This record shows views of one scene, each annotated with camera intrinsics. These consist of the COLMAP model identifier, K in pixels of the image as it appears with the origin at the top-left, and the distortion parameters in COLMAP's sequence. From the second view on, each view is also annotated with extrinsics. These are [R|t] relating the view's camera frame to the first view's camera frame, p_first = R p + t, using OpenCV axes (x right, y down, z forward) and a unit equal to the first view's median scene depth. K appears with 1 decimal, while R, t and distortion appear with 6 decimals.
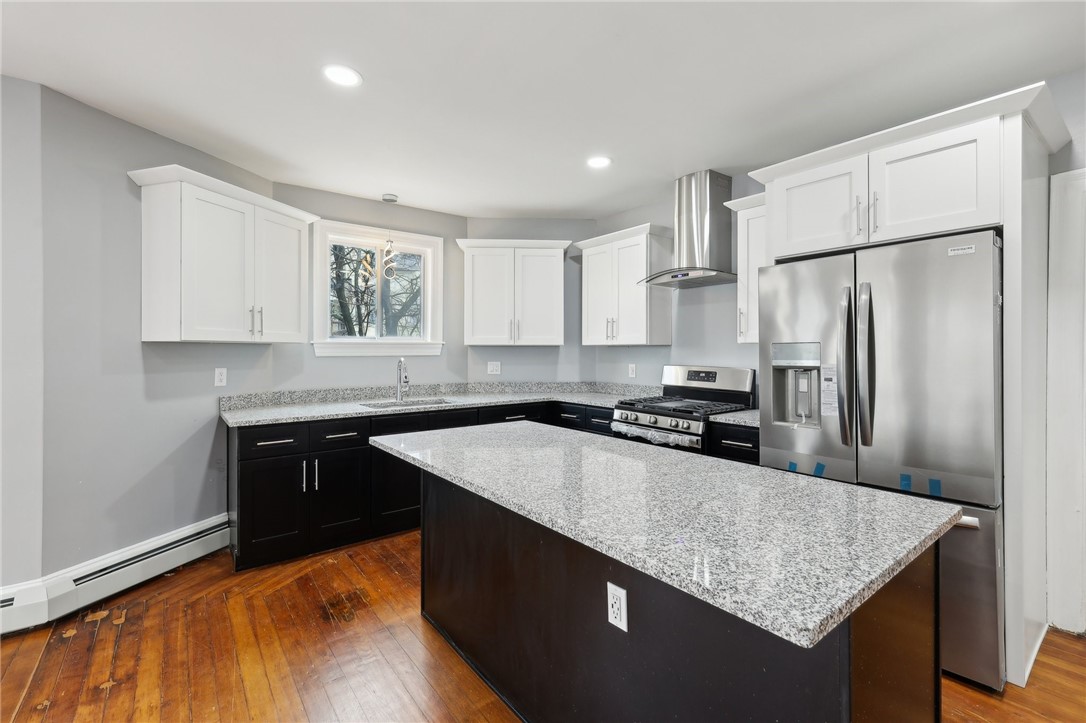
lens RADIAL K [[478.4, 0, 543.7], [0, 478.4, 351.0], [0, 0, 1]] dist [0.002110, 0.000360]
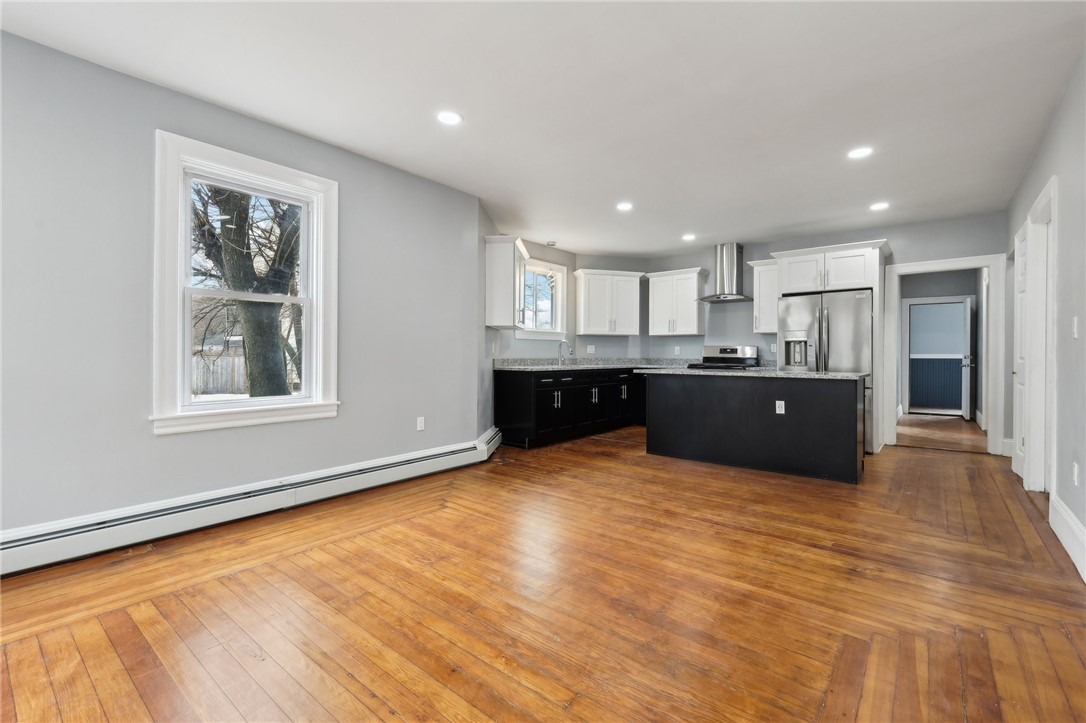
lens RADIAL K [[475.7, 0, 543.6], [0, 475.7, 355.2], [0, 0, 1]] dist [0.002287, 0.000194]
pose [[0.975181, 0.005611, 0.221339, -0.788039], [-0.005584, 0.999984, -0.000749, 0.073758], [-0.221339, -0.000505, 0.975197, -0.660105]]
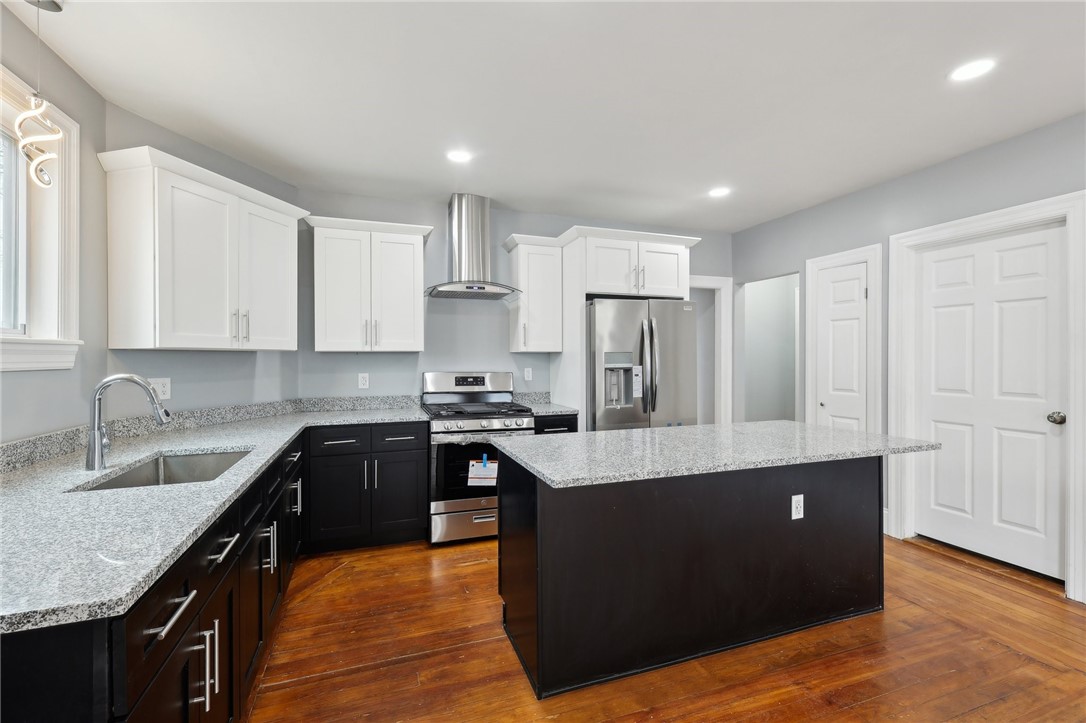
lens RADIAL K [[472.2, 0, 543.0], [0, 472.2, 361.5], [0, 0, 1]] dist [0.001475, 0.000058]
pose [[0.309879, -0.007927, 0.950743, -0.646155], [0.003479, 0.999968, 0.007204, 0.000143], [-0.950770, 0.001076, 0.309897, 0.502438]]
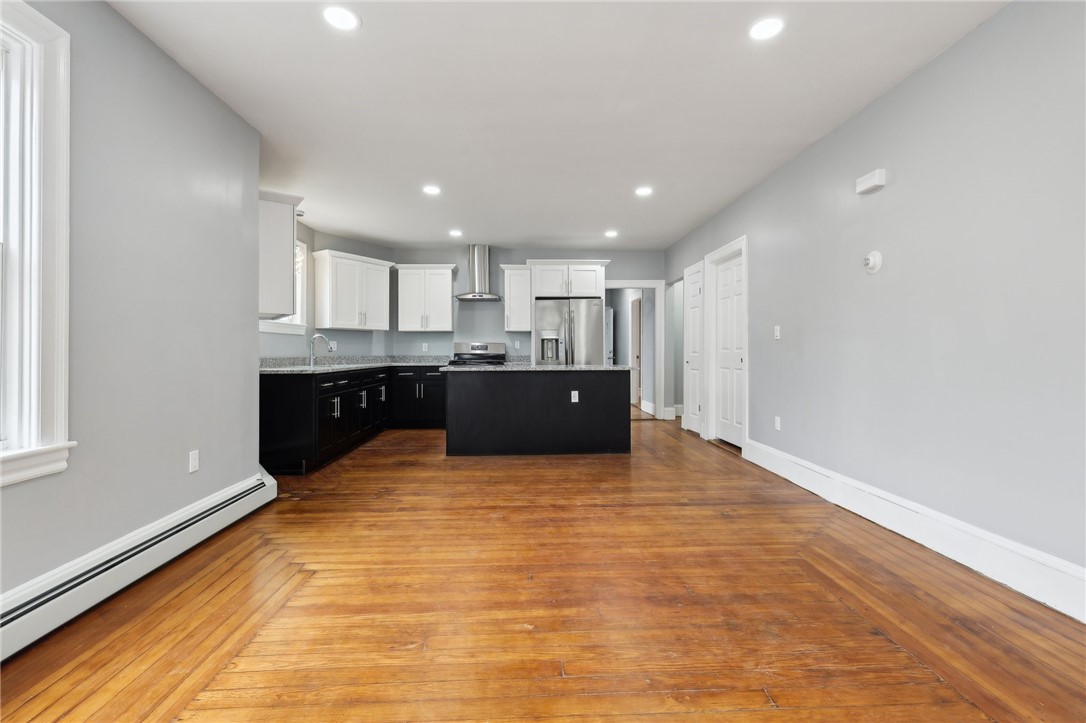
lens RADIAL K [[478.4, 0, 543.7], [0, 478.4, 351.0], [0, 0, 1]] dist [0.002110, 0.000360]
pose [[0.576219, 0.000374, 0.817295, -1.119401], [0.004017, 0.999987, -0.003290, 0.073396], [-0.817285, 0.005179, 0.576210, -0.345977]]
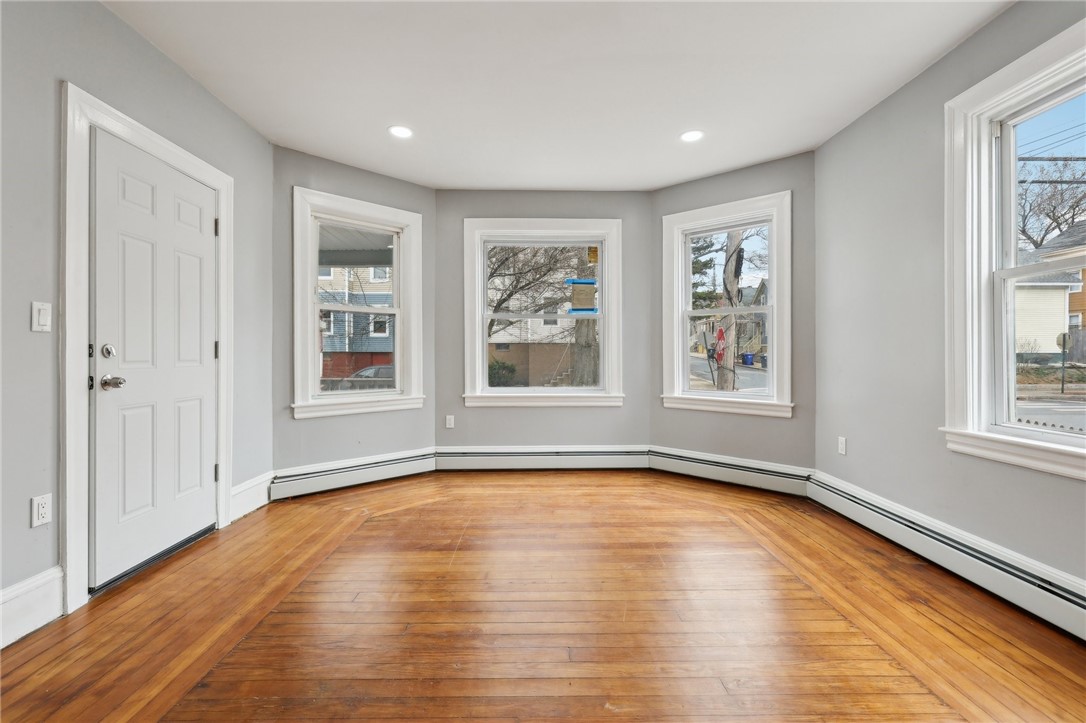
lens RADIAL K [[478.4, 0, 543.7], [0, 478.4, 351.0], [0, 0, 1]] dist [0.002110, 0.000360]
pose [[-0.594946, -0.002520, -0.803762, -0.341554], [-0.001544, 0.999997, -0.001992, 0.068246], [0.803764, 0.000056, -0.594948, 0.164297]]
